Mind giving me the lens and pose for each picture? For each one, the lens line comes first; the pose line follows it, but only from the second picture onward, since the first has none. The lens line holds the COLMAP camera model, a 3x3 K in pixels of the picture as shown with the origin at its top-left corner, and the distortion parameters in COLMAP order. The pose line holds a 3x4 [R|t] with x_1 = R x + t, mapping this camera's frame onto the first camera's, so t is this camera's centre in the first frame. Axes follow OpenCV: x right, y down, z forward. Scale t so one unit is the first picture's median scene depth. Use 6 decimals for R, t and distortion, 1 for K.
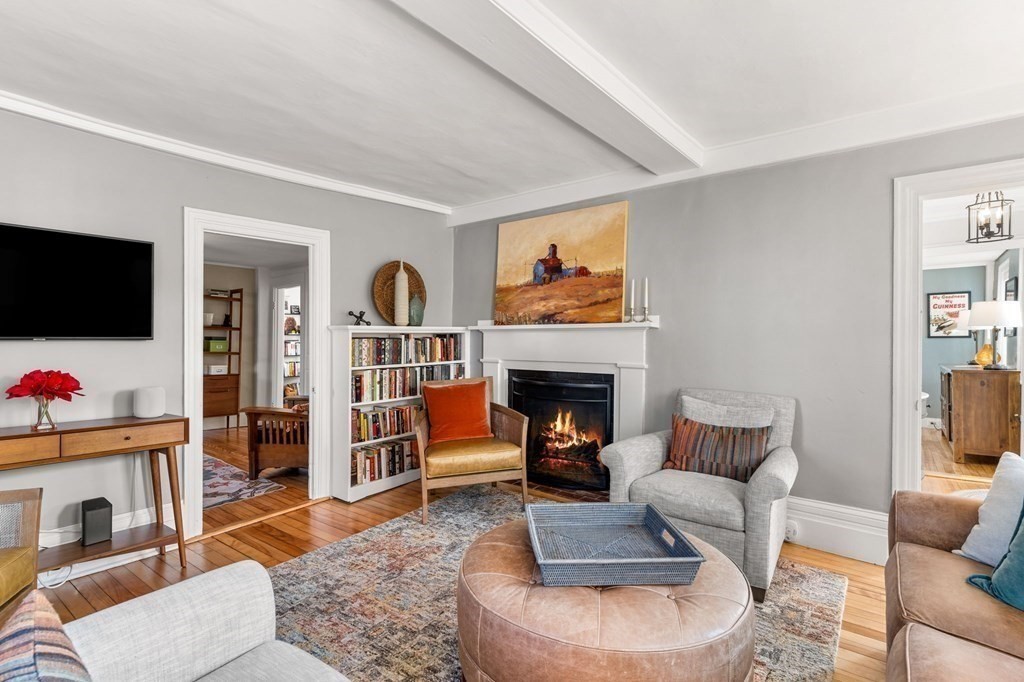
lens RADIAL K [[527.3, 0, 522.0], [0, 527.3, 338.2], [0, 0, 1]] dist [0.004362, 0.001333]
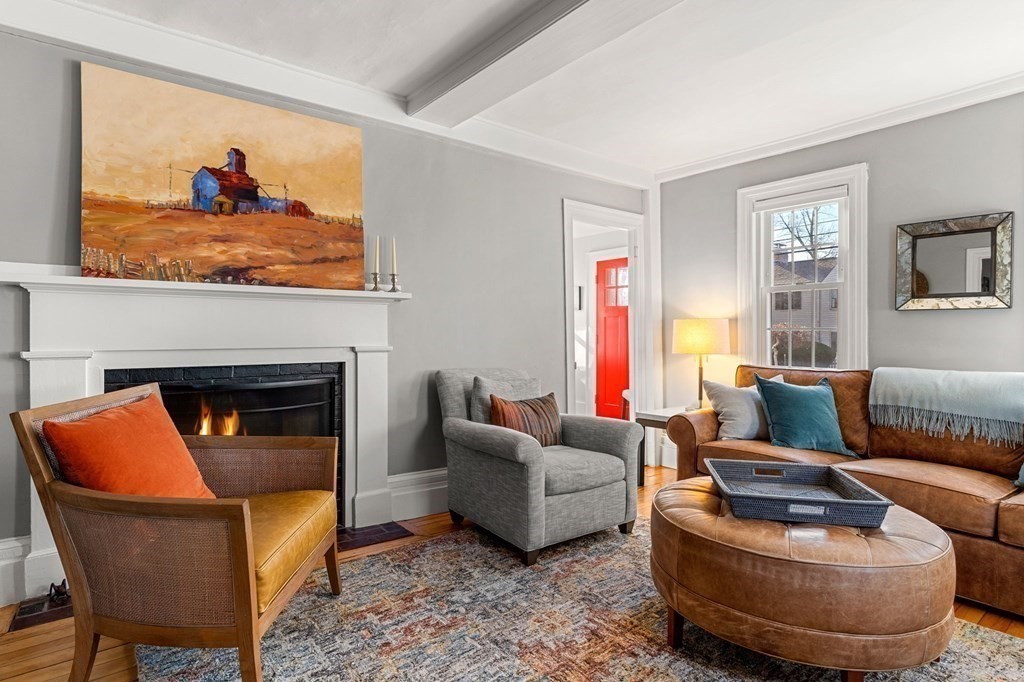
lens RADIAL K [[541.7, 0, 511.3], [0, 541.7, 331.1], [0, 0, 1]] dist [0.001446, 0.000189]
pose [[0.228383, -0.000367, 0.973571, -0.478170], [-0.002917, 0.999995, 0.001061, 0.024277], [-0.973567, -0.003082, 0.228381, 0.582936]]
